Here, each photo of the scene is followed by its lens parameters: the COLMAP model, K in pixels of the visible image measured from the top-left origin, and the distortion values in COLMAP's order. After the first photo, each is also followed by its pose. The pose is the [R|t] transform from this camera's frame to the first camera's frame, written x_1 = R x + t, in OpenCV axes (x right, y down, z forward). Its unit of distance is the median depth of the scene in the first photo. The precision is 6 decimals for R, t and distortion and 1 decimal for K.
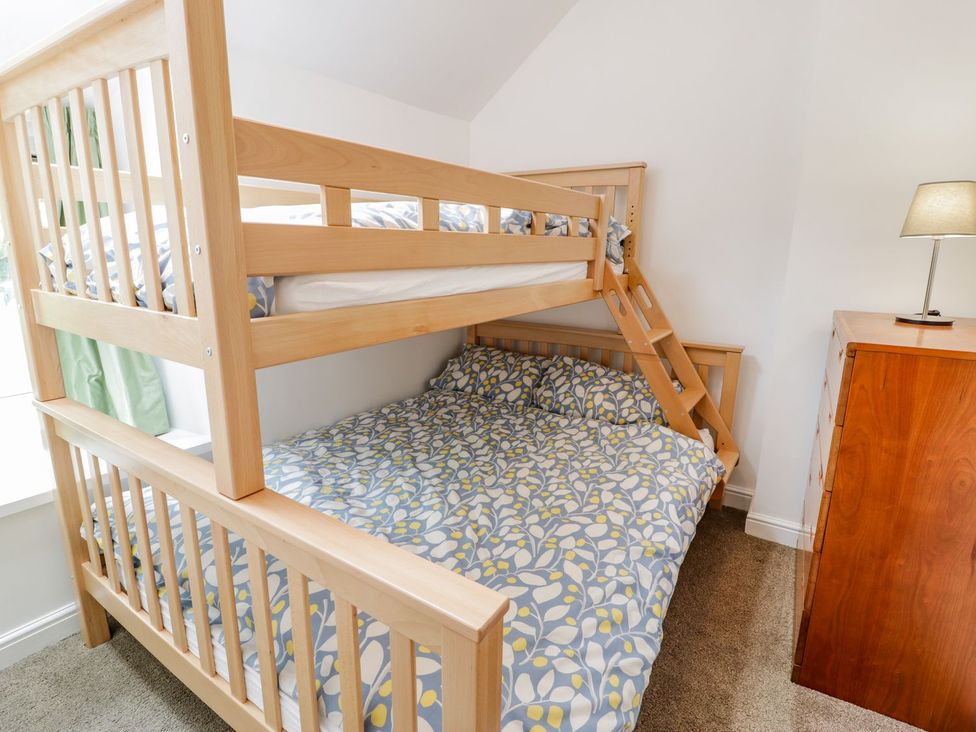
lens RADIAL K [[507.1, 0, 488.6], [0, 507.1, 361.9], [0, 0, 1]] dist [-0.004268, -0.010628]
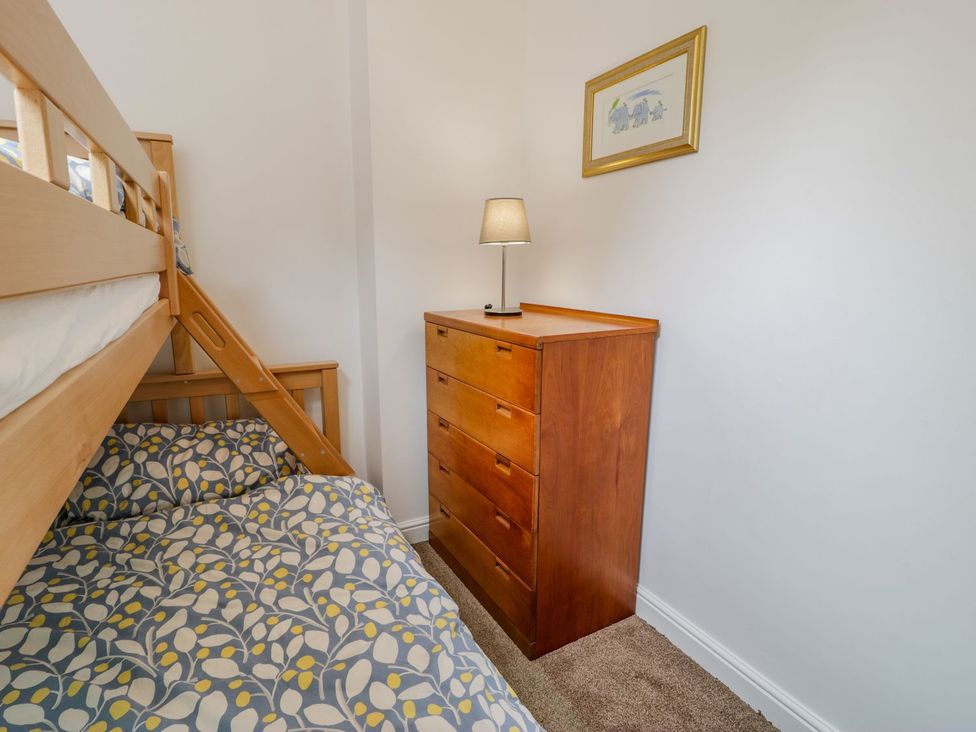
lens RADIAL K [[507.1, 0, 489.2], [0, 507.1, 364.1], [0, 0, 1]] dist [-0.004268, -0.010628]
pose [[0.487320, -0.178282, 0.854830, -0.163800], [0.193305, 0.976674, 0.093495, -0.061224], [-0.851559, 0.119681, 0.510416, 0.312846]]
